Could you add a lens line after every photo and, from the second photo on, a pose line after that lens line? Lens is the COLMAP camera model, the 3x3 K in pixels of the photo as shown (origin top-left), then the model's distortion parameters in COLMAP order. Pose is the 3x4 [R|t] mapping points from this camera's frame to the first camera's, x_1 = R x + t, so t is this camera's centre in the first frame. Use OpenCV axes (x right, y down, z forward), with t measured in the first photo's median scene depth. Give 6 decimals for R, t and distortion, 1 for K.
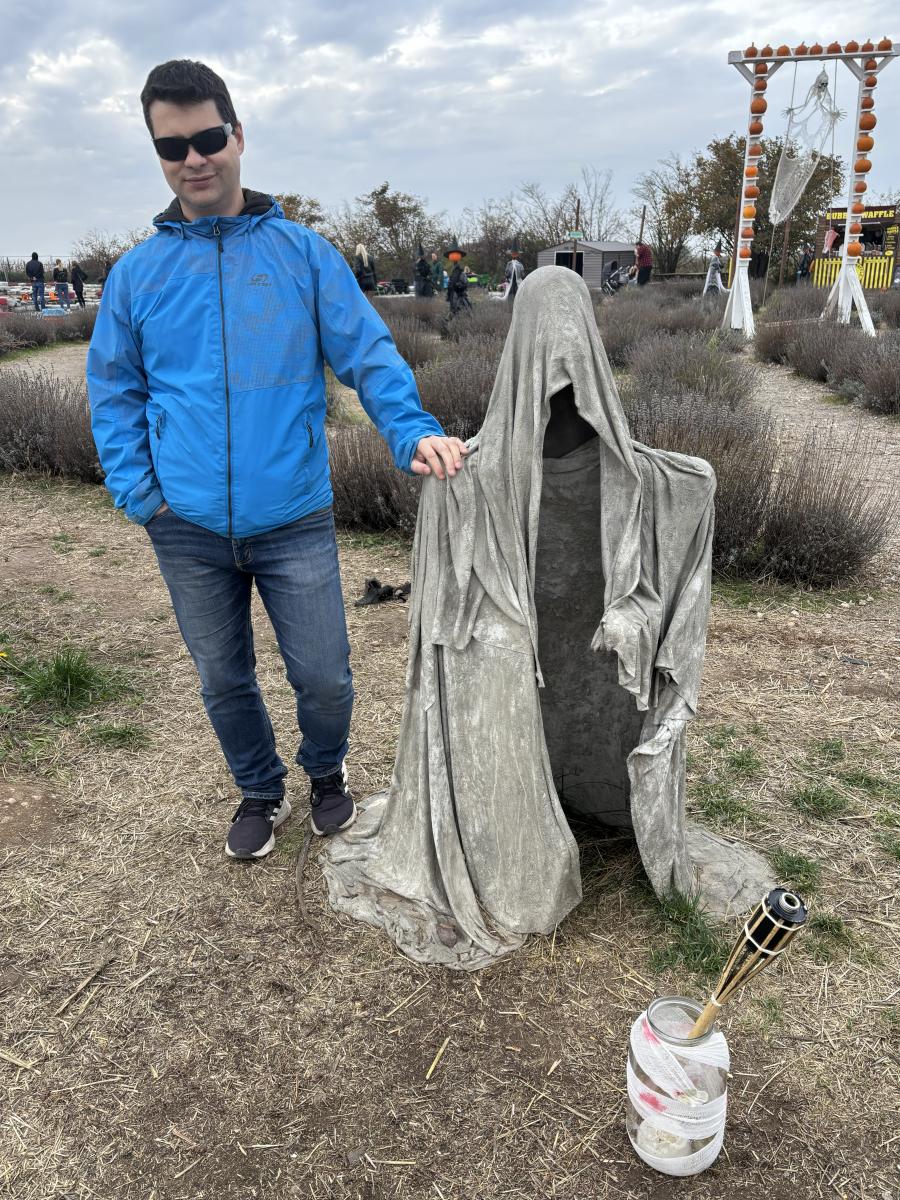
lens RADIAL K [[979.7, 0, 447.4], [0, 979.7, 596.2], [0, 0, 1]] dist [0.026755, -0.002476]
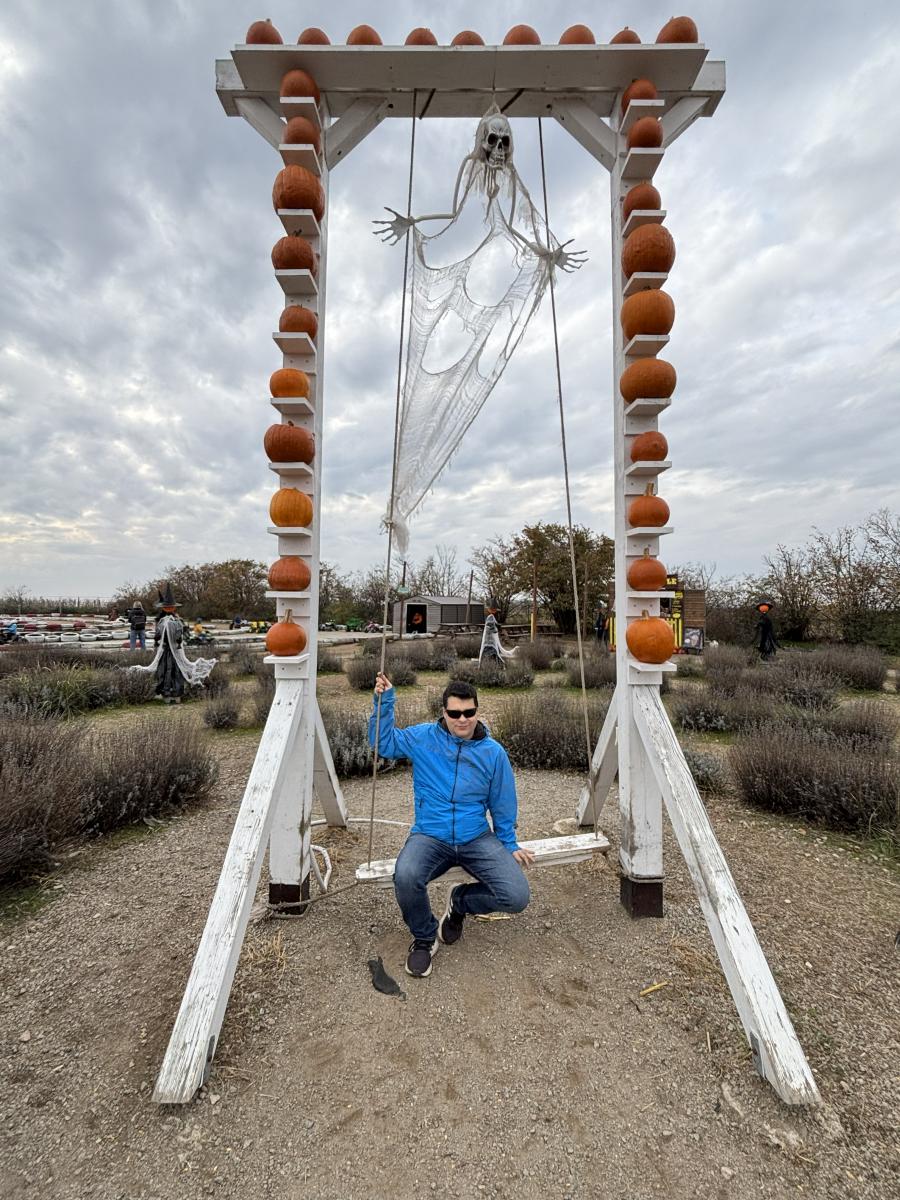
lens RADIAL K [[556.0, 0, 450.4], [0, 556.0, 600.7], [0, 0, 1]] dist [0.001004, -0.000142]
pose [[0.998877, 0.027576, 0.038539, 2.034507], [-0.013294, 0.943660, -0.330650, -1.808402], [-0.045485, 0.329767, 0.942966, 4.956273]]
